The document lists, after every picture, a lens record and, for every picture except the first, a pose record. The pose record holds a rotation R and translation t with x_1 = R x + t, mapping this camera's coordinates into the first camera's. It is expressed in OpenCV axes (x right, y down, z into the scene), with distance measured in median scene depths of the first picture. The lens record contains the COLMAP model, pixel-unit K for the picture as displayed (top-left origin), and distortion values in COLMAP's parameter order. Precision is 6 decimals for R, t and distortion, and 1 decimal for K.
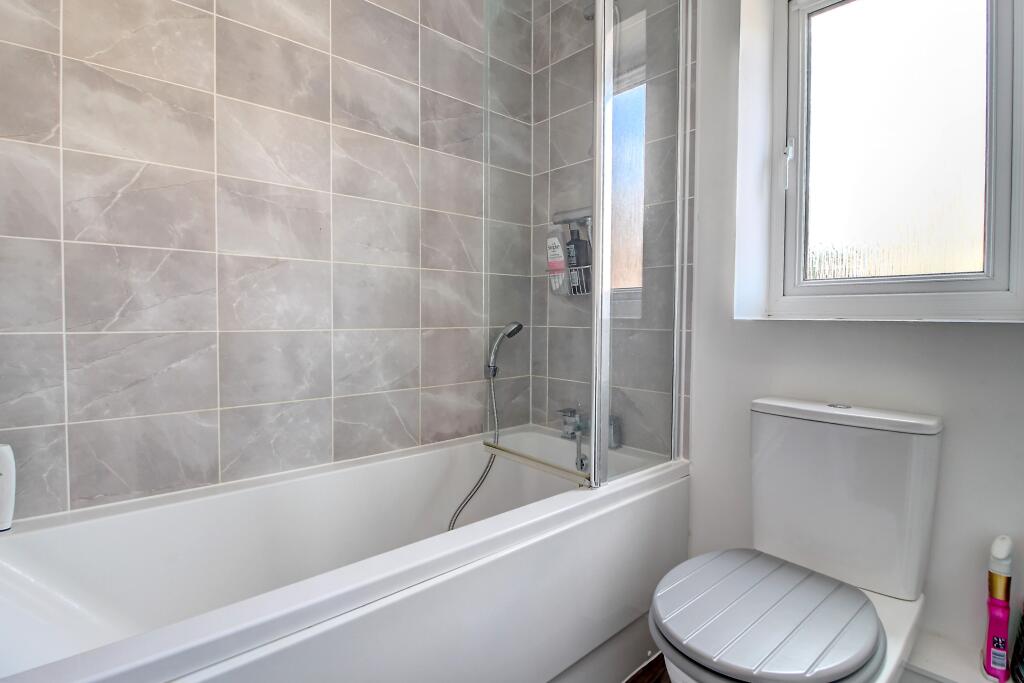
lens RADIAL K [[506.1, 0, 512.1], [0, 506.1, 337.3], [0, 0, 1]] dist [0.000299, -0.011199]
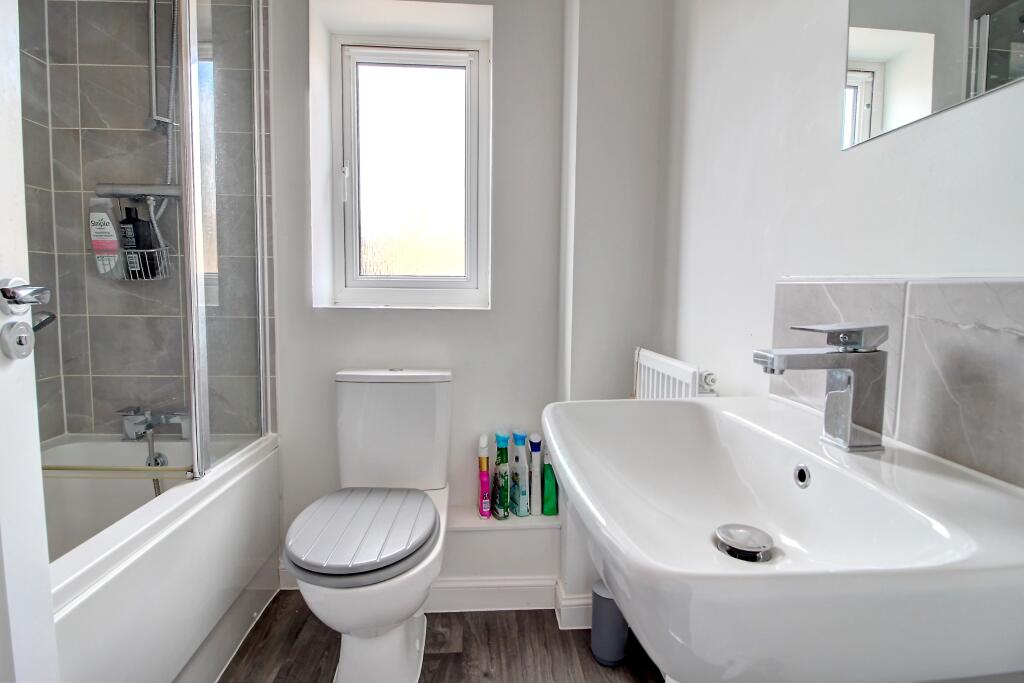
lens RADIAL K [[506.1, 0, 512.1], [0, 506.1, 337.3], [0, 0, 1]] dist [0.000299, -0.011199]
pose [[0.614325, -0.061500, 0.786653, -0.185387], [0.022210, 0.997911, 0.060672, -0.023555], [-0.788740, -0.019801, 0.614408, -0.084923]]
